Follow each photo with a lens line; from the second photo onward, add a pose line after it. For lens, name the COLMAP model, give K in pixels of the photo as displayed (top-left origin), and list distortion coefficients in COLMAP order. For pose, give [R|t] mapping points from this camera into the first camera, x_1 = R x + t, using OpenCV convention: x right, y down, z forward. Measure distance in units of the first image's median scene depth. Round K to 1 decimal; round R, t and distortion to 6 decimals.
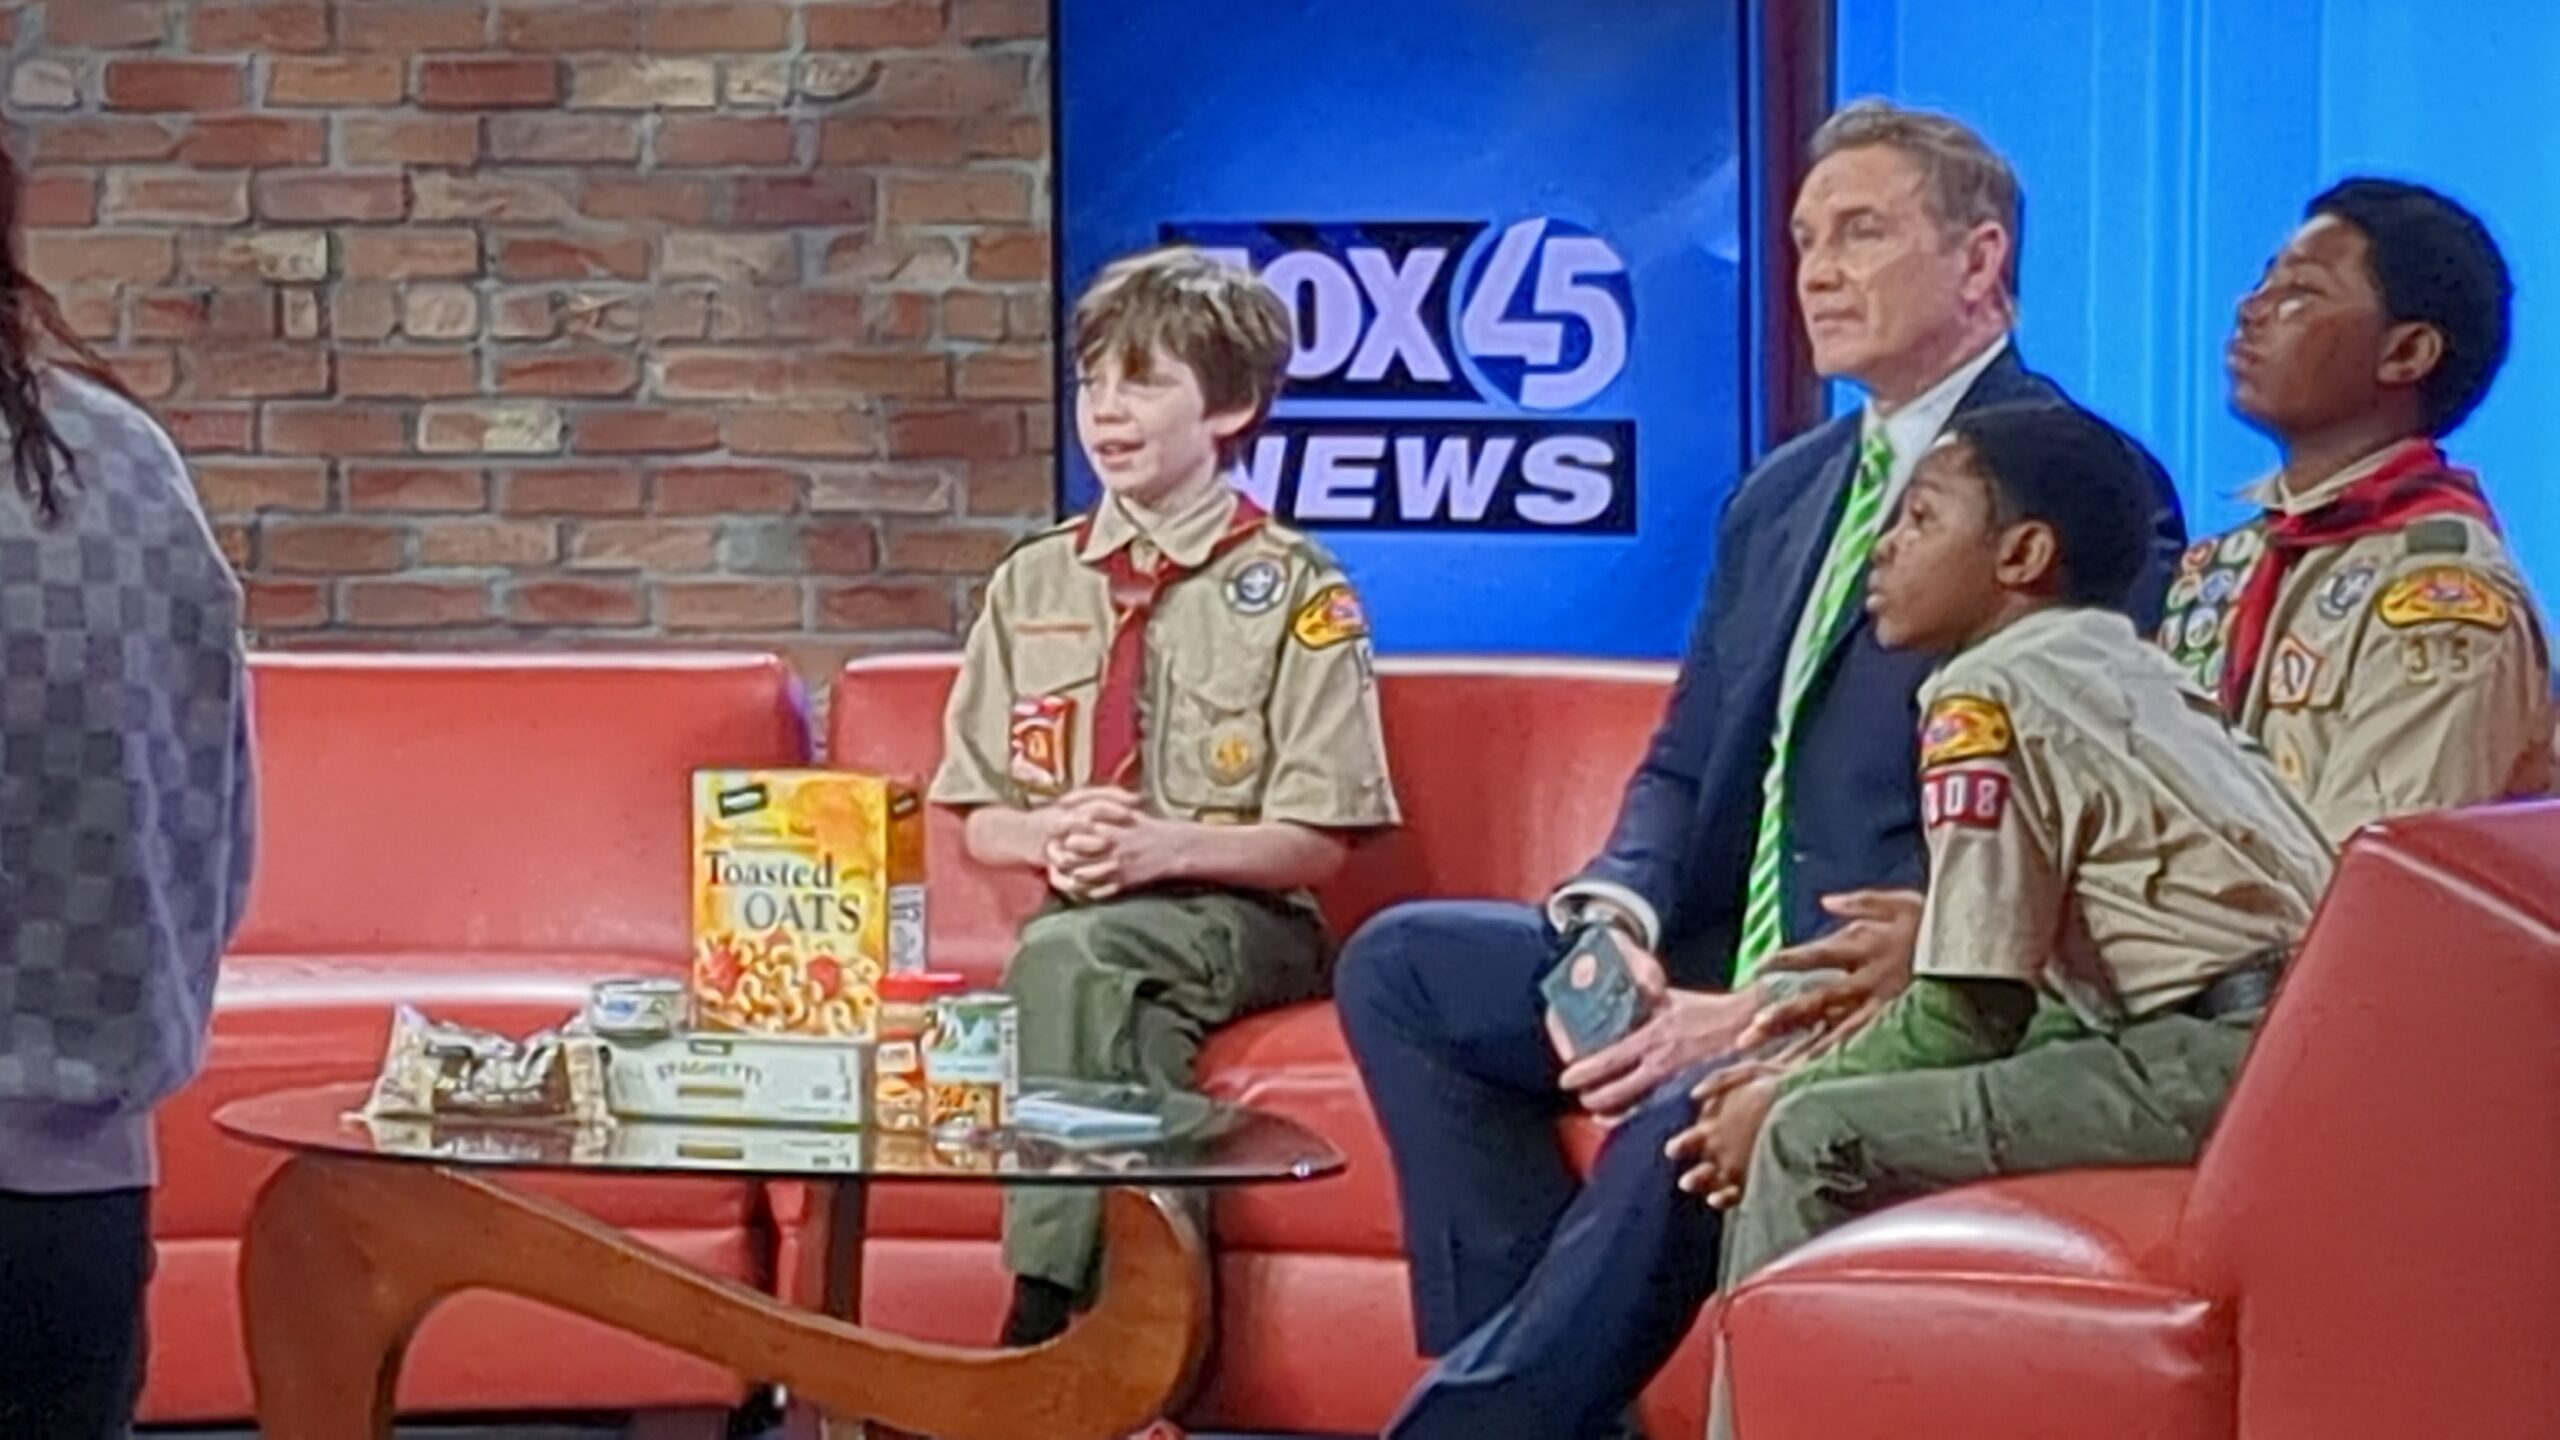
lens RADIAL K [[10069.4, 0, 1280.0], [0, 10069.4, 720.0], [0, 0, 1]] dist [0.020638, 1.156661]
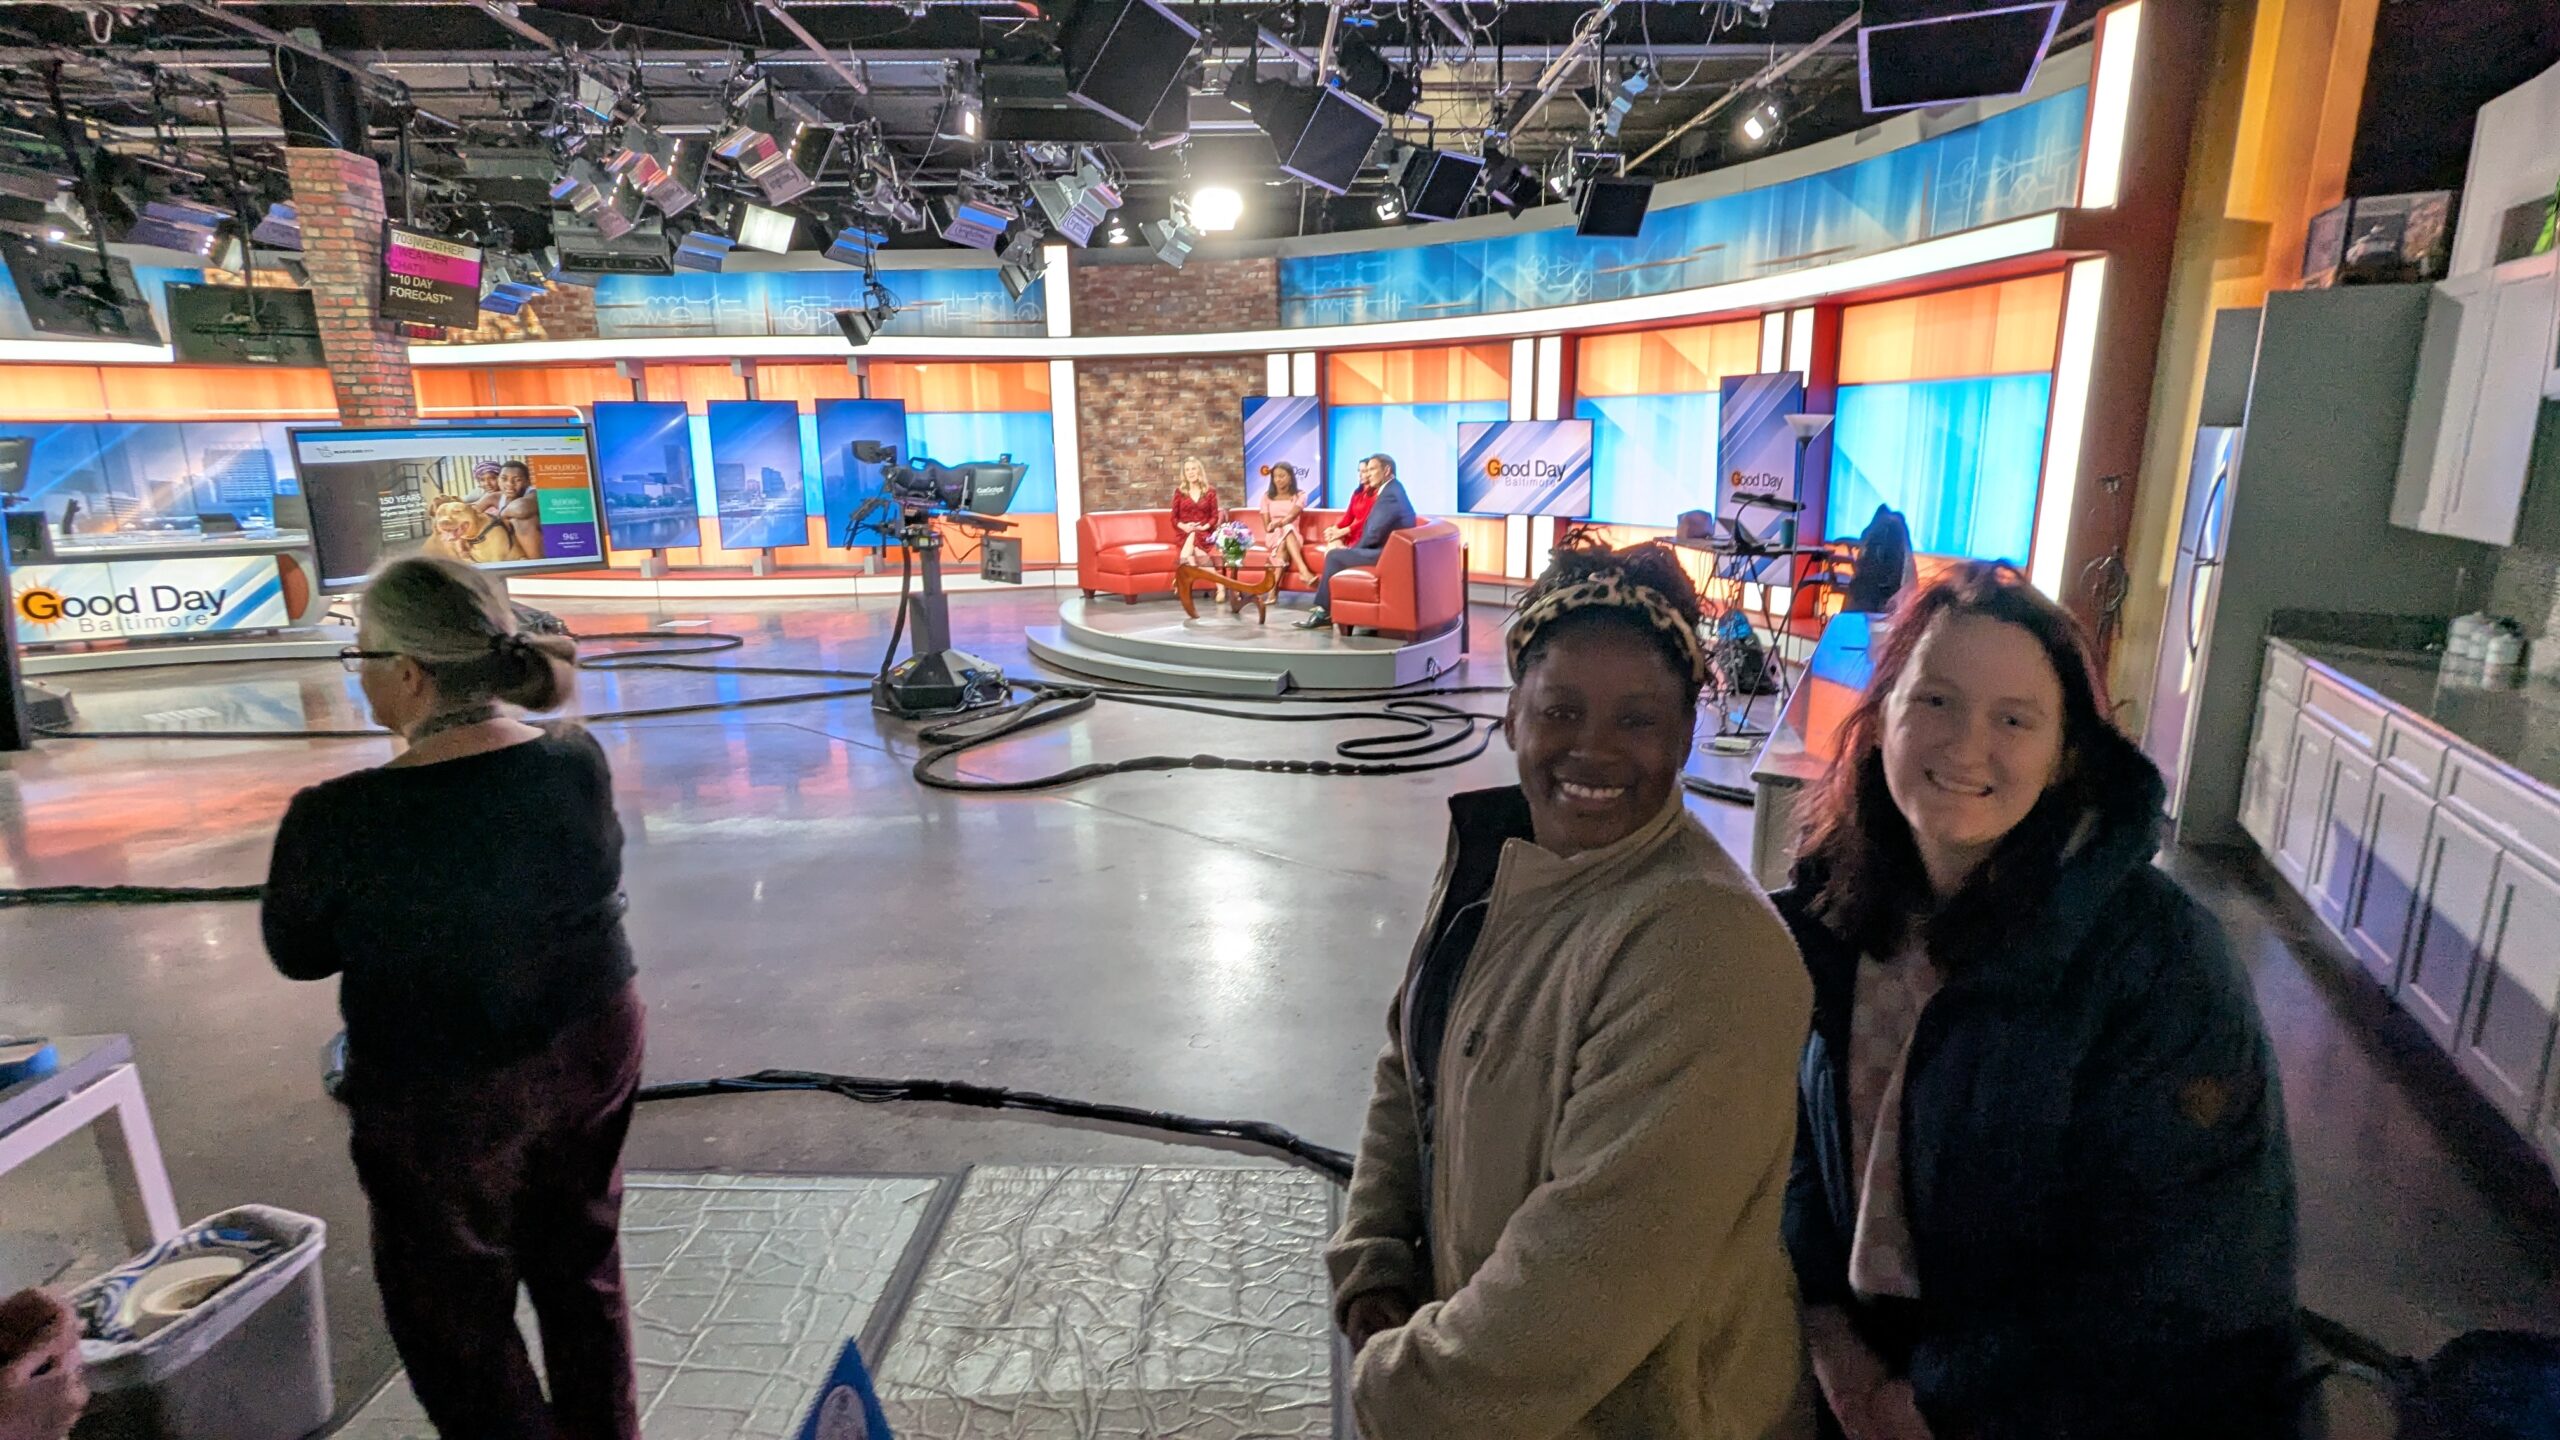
lens RADIAL K [[1223.1, 0, 1301.9], [0, 1223.1, 645.3], [0, 0, 1]] dist [0.016207, 0.000492]
pose [[0.998907, -0.021885, 0.041302, -0.018990], [0.016556, 0.991990, 0.125229, -0.016295], [-0.043712, -0.124408, 0.991268, -0.117629]]
